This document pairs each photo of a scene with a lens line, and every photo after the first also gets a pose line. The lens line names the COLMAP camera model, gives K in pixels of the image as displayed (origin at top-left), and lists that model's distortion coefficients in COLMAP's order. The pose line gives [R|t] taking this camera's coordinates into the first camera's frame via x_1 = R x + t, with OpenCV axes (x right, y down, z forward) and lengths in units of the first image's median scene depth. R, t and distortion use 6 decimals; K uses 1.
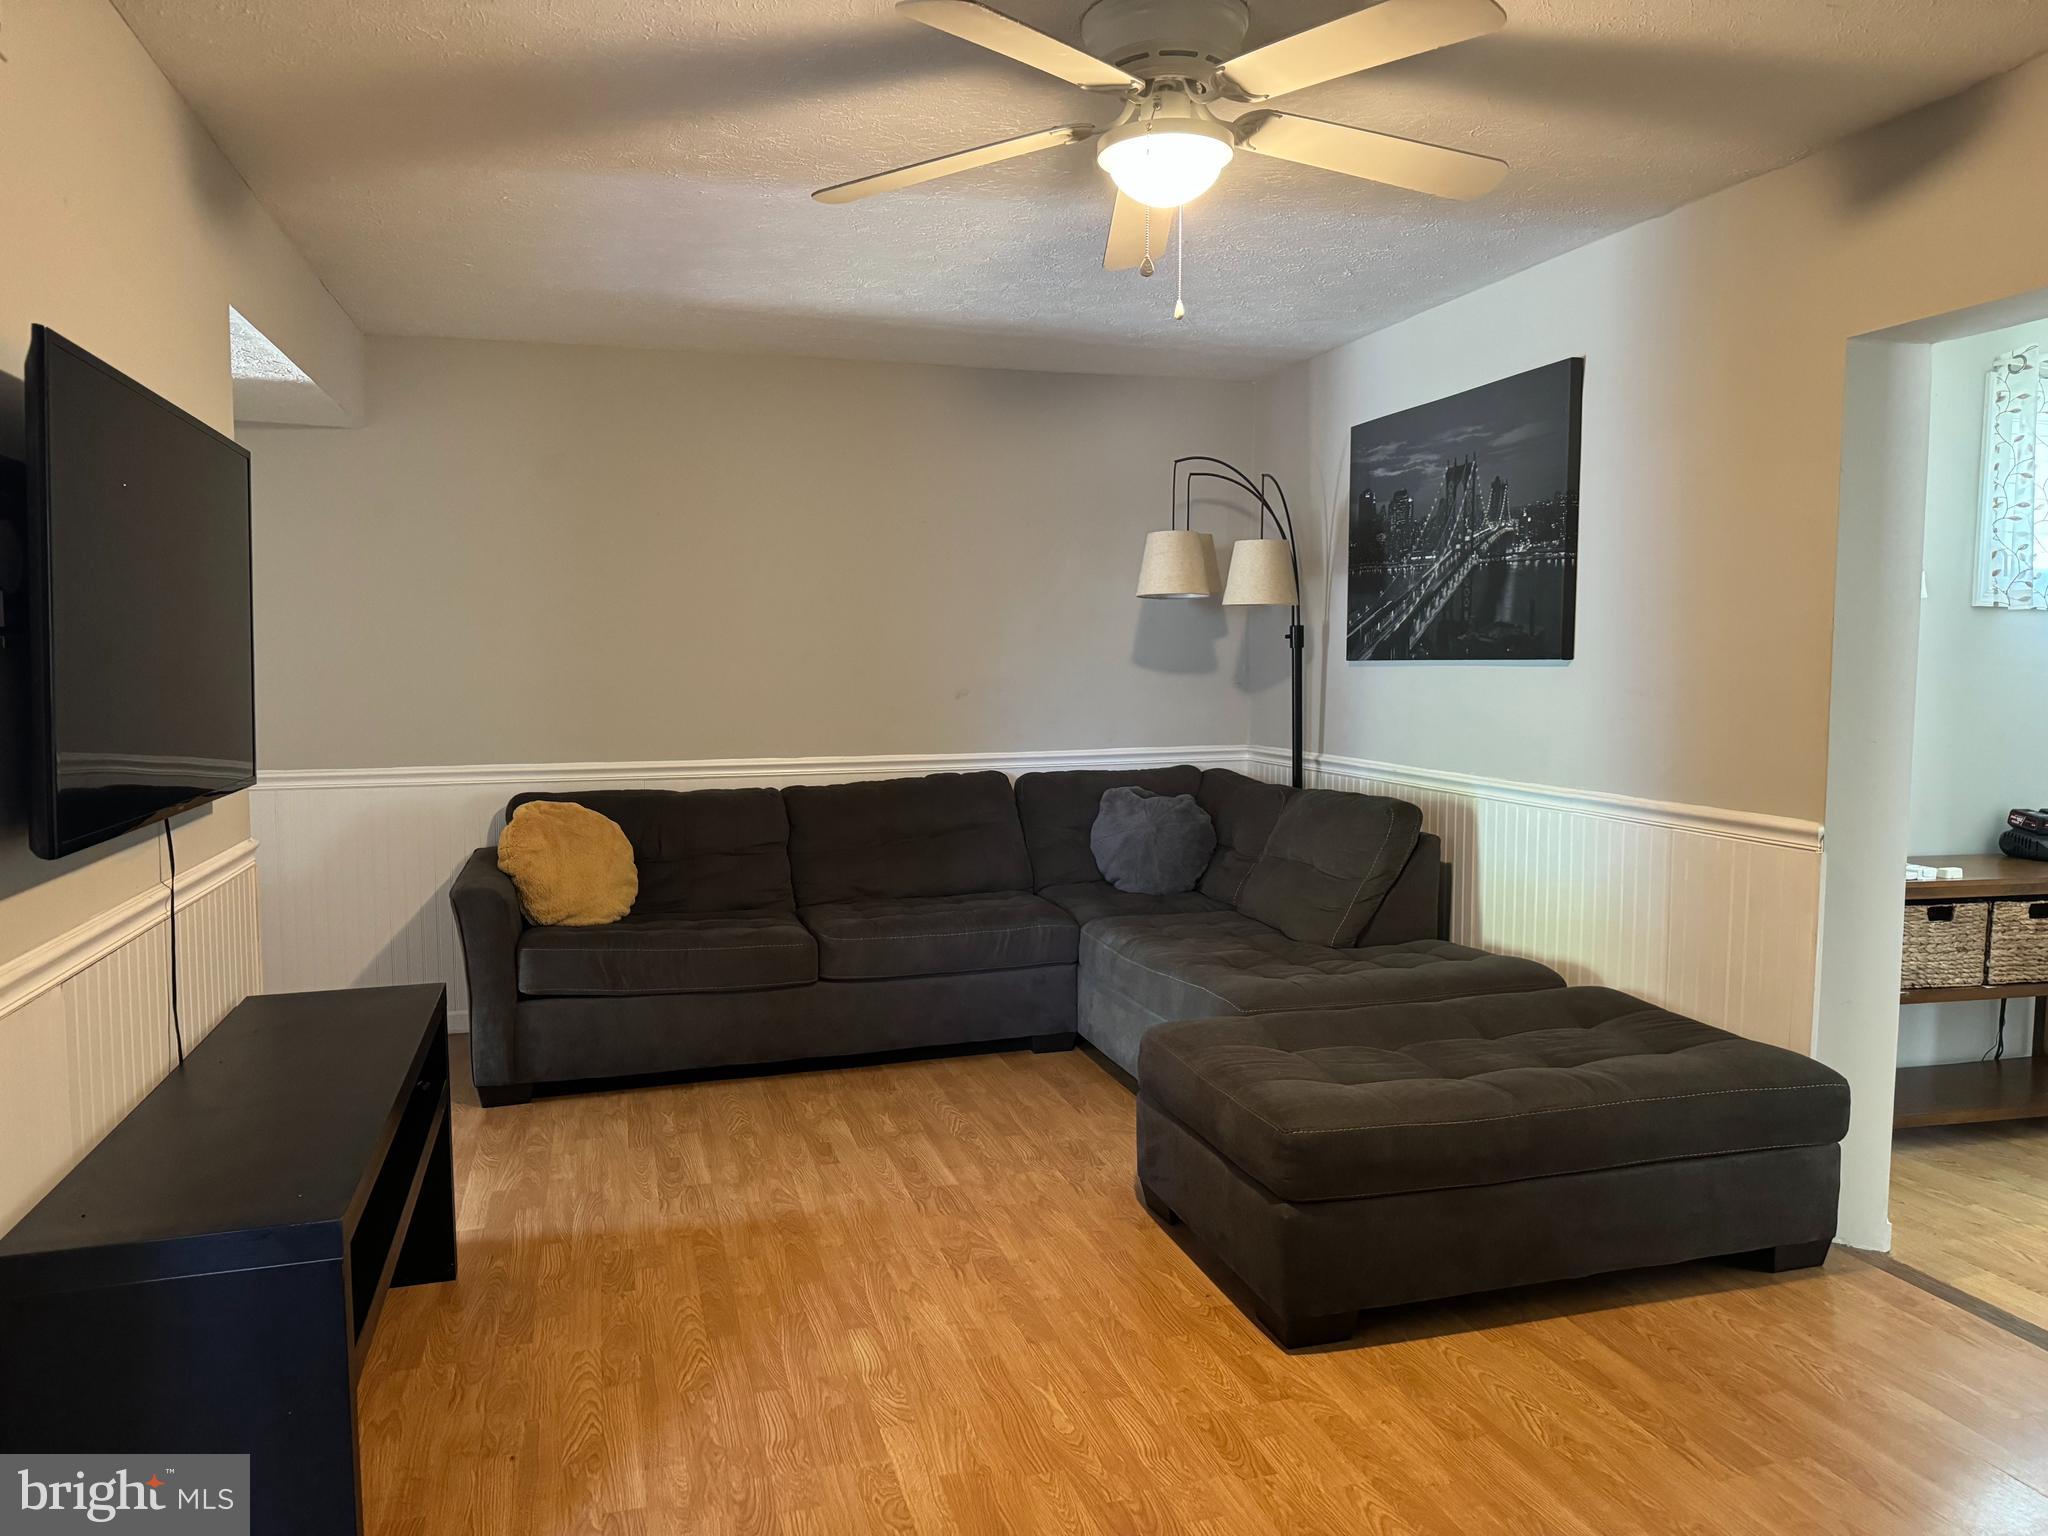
lens RADIAL K [[1452.2, 0, 1010.4], [0, 1452.2, 770.0], [0, 0, 1]] dist [0.082286, -0.089040]
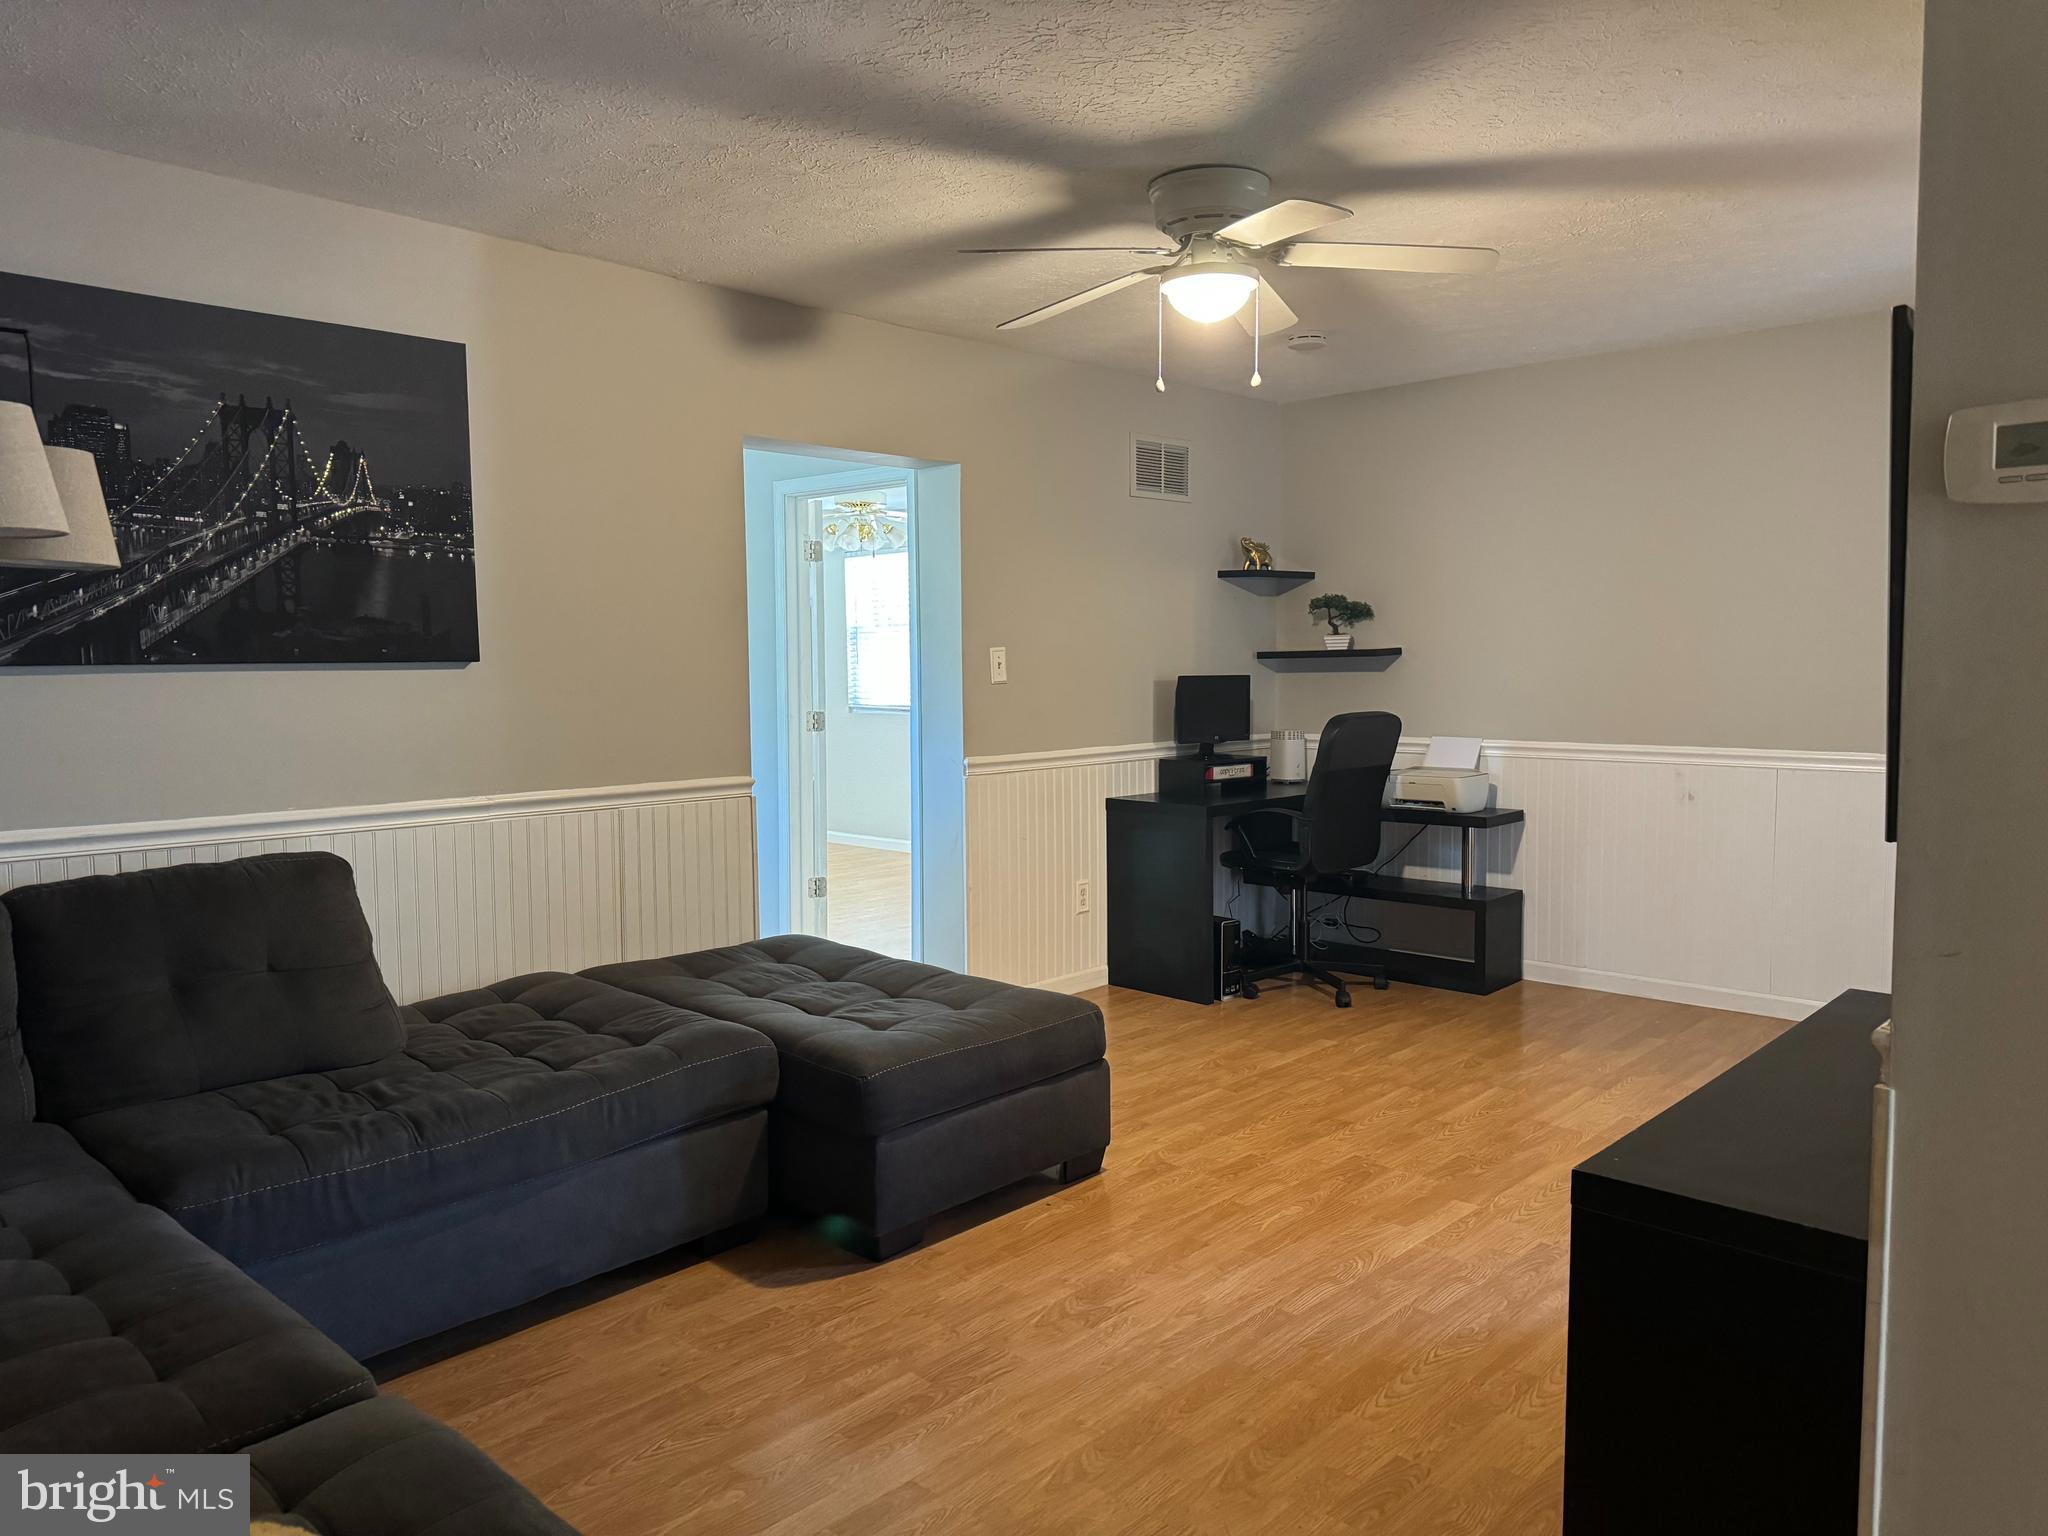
lens RADIAL K [[1452.2, 0, 1010.4], [0, 1452.2, 770.0], [0, 0, 1]] dist [0.082286, -0.089040]
pose [[-0.510286, -0.072267, 0.856963, -0.575753], [0.067647, 0.990003, 0.123767, -0.091872], [-0.857340, 0.121128, -0.500296, 1.094347]]
